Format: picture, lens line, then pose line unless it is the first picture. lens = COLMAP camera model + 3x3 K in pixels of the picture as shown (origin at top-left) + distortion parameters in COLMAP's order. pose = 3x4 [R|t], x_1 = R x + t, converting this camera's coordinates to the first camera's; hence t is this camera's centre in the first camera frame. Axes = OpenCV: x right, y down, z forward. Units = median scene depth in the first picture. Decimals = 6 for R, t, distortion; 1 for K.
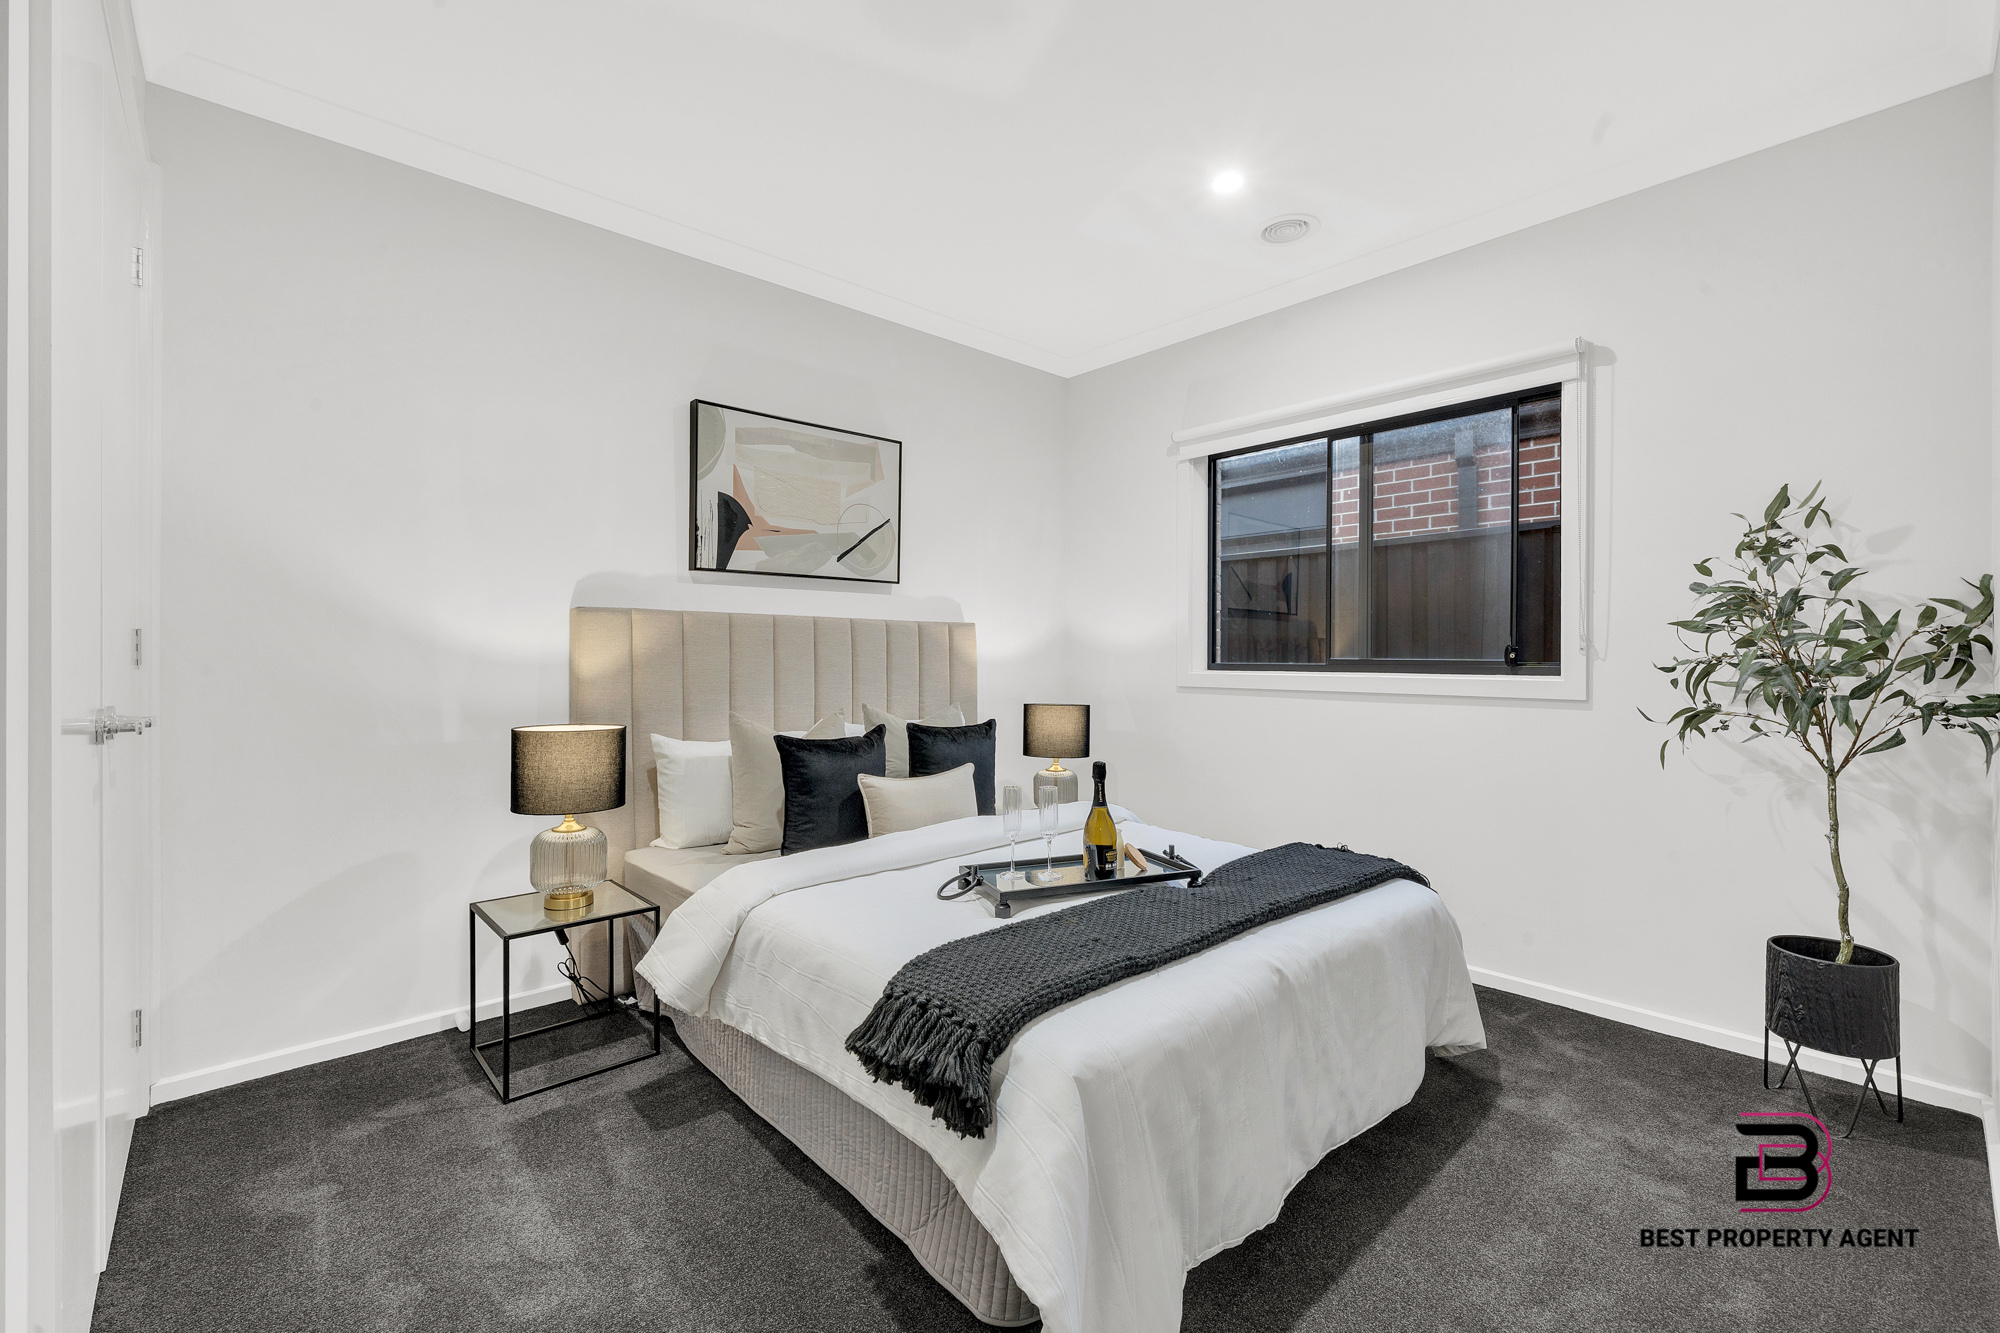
lens RADIAL K [[844.3, 0, 1000.4], [0, 844.3, 656.6], [0, 0, 1]] dist [0.015575, -0.002204]
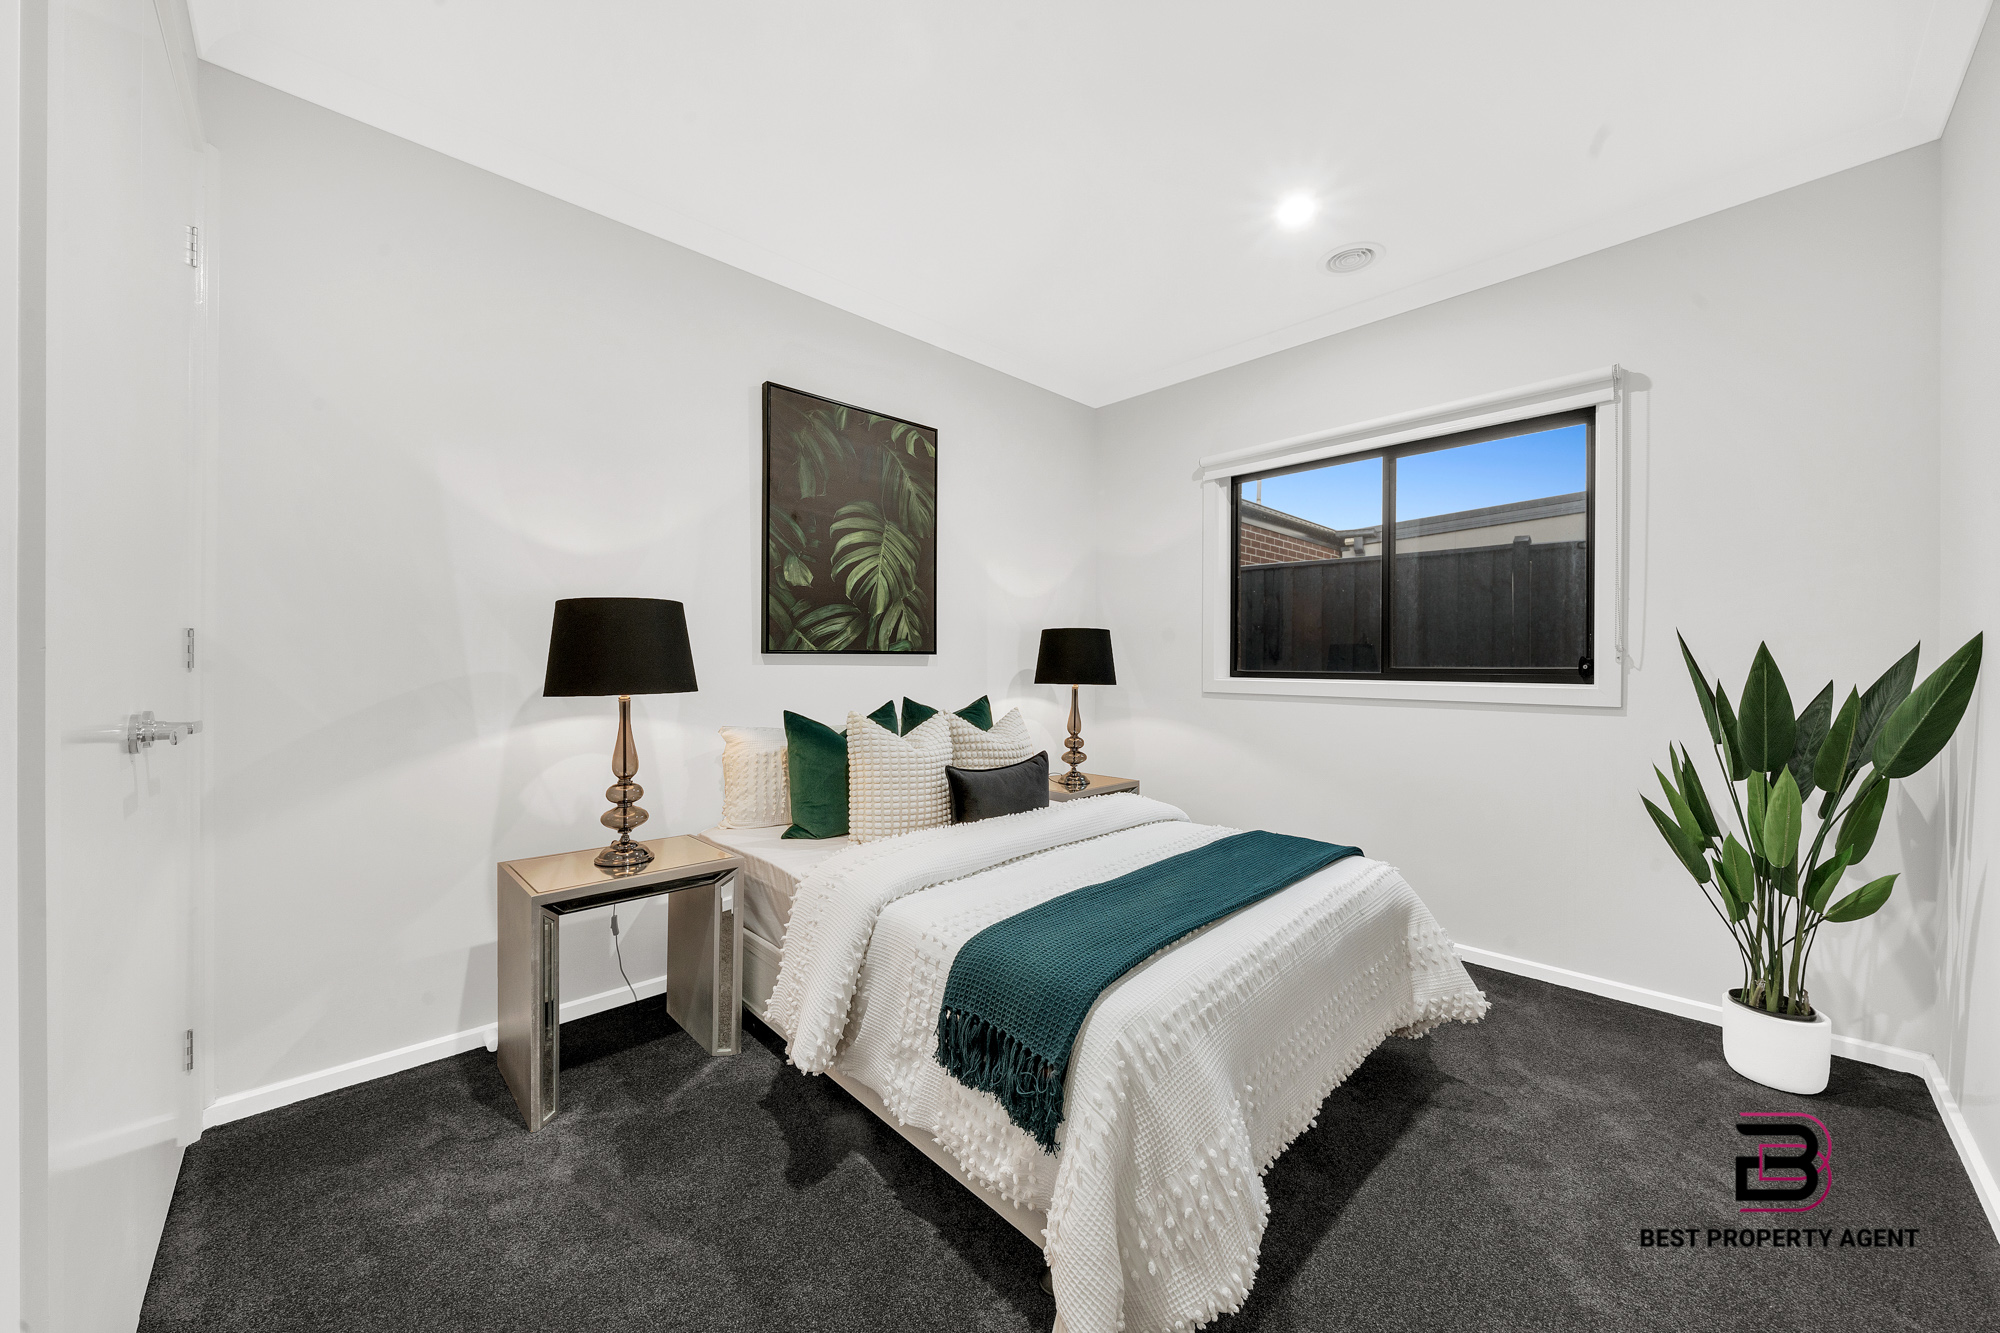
lens RADIAL K [[702.3, 0, 1004.5], [0, 702.3, 669.9], [0, 0, 1]] dist [0.004943, 0.000064]
pose [[0.999130, 0.004711, 0.041427, -0.111070], [-0.005017, 0.999961, 0.007292, 0.002589], [-0.041391, -0.007493, 0.999115, 0.147108]]
